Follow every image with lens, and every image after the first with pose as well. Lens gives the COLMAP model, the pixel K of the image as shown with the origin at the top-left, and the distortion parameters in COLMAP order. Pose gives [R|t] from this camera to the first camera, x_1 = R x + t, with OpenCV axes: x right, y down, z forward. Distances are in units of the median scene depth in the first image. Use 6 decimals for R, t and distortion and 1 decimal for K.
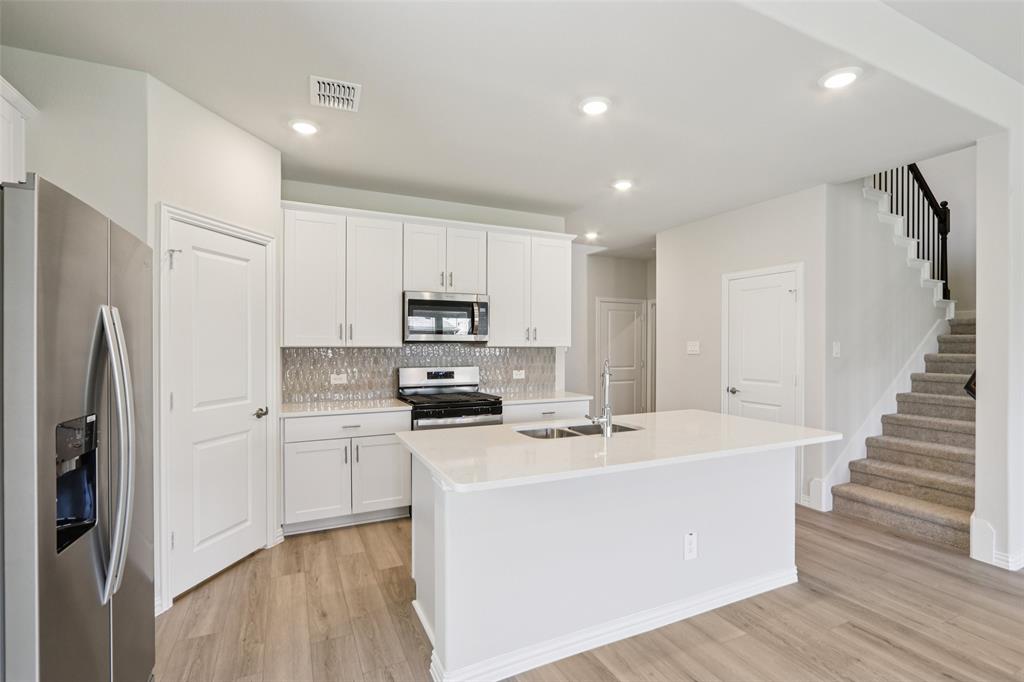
lens RADIAL K [[473.0, 0, 516.1], [0, 473.0, 345.7], [0, 0, 1]] dist [-0.015588, 0.002650]
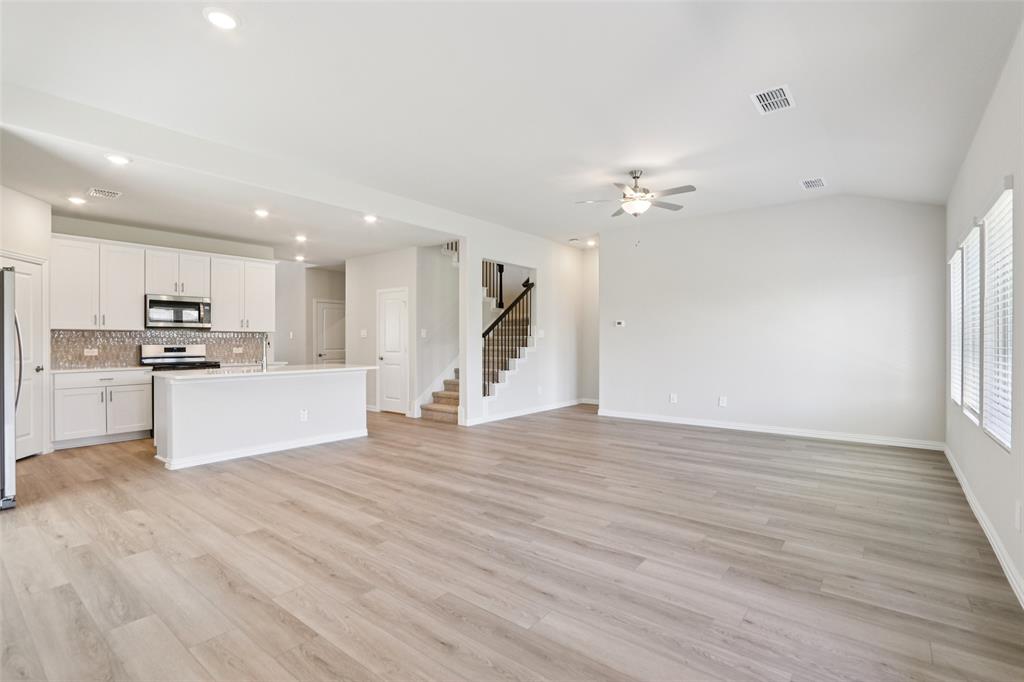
lens RADIAL K [[473.0, 0, 515.5], [0, 473.0, 339.9], [0, 0, 1]] dist [-0.015588, 0.002650]
pose [[0.899436, -0.001729, 0.437049, 0.193455], [0.003069, 0.999993, -0.002359, 0.044456], [-0.437042, 0.003464, 0.899435, -0.977906]]
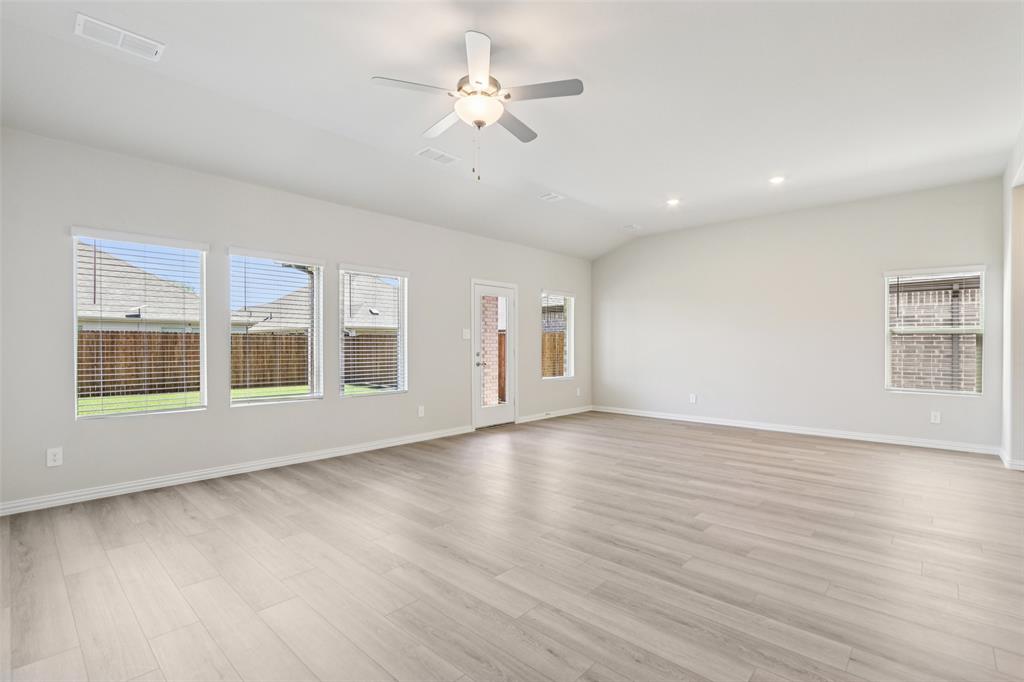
lens RADIAL K [[473.0, 0, 513.9], [0, 473.0, 345.5], [0, 0, 1]] dist [-0.015588, 0.002650]
pose [[-0.928912, -0.003557, -0.370285, 1.368347], [-0.004088, 0.999991, 0.000651, 0.052444], [0.370279, 0.002119, -0.928918, 0.897181]]
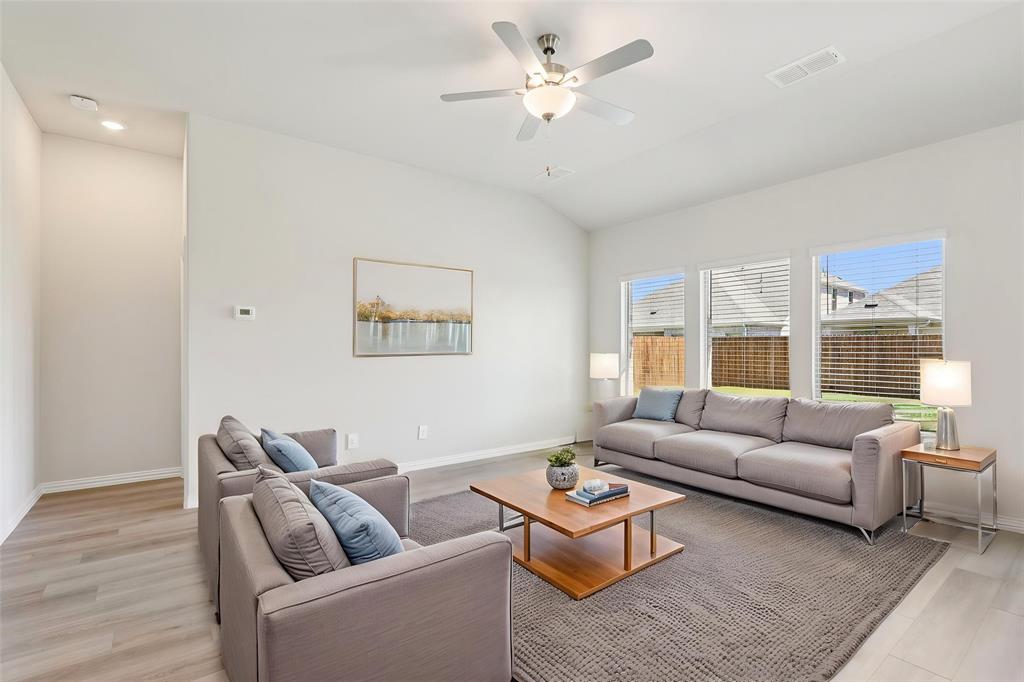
lens RADIAL K [[474.1, 0, 511.0], [0, 474.1, 341.7], [0, 0, 1]] dist [-0.015909, 0.002532]
pose [[-0.200374, 0.008619, 0.979682, 0.378150], [0.000399, 0.999962, -0.008716, 0.042372], [-0.979719, -0.001356, -0.200369, 0.333457]]
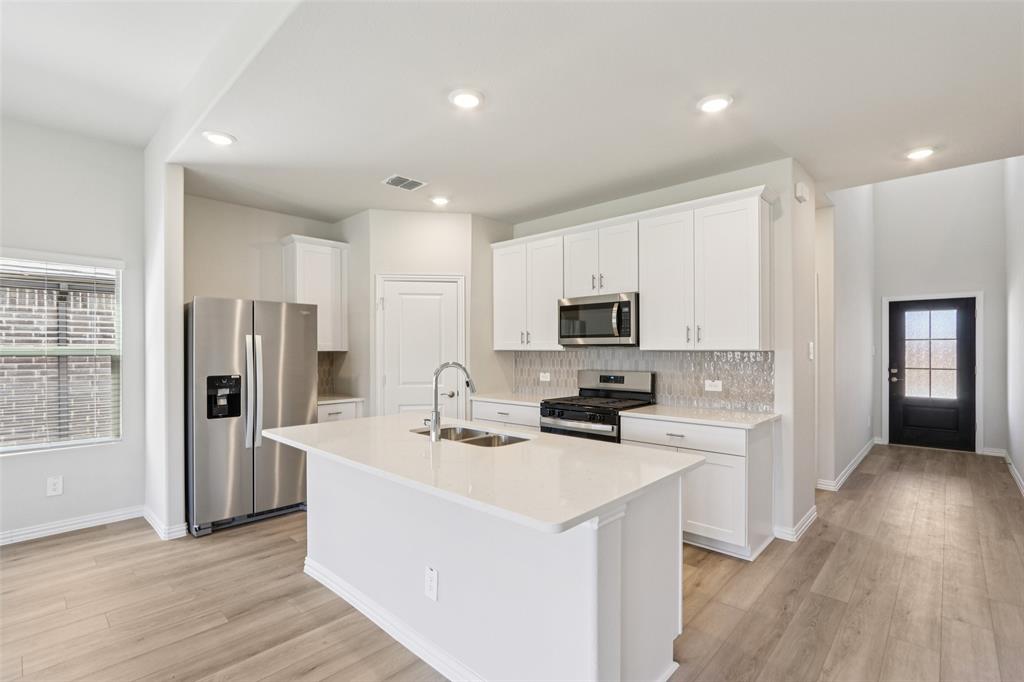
lens RADIAL K [[473.0, 0, 515.3], [0, 473.0, 349.2], [0, 0, 1]] dist [-0.015588, 0.002650]
pose [[0.362943, -0.001698, -0.931810, 0.800838], [0.002539, 0.999996, -0.000833, 0.000725], [0.931808, -0.002063, 0.362946, 0.544062]]
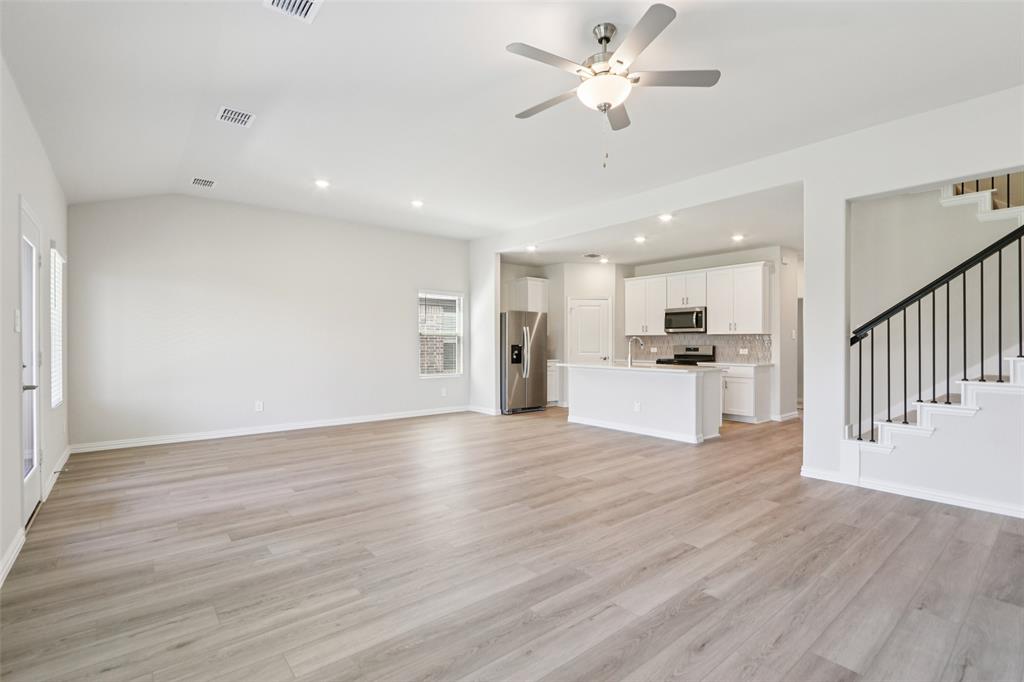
lens RADIAL K [[473.0, 0, 517.9], [0, 473.0, 341.3], [0, 0, 1]] dist [-0.015588, 0.002650]
pose [[0.248996, -0.004978, -0.968492, 1.815180], [-0.001683, 0.999983, -0.005573, 0.047996], [0.968503, 0.003018, 0.248983, -0.204244]]
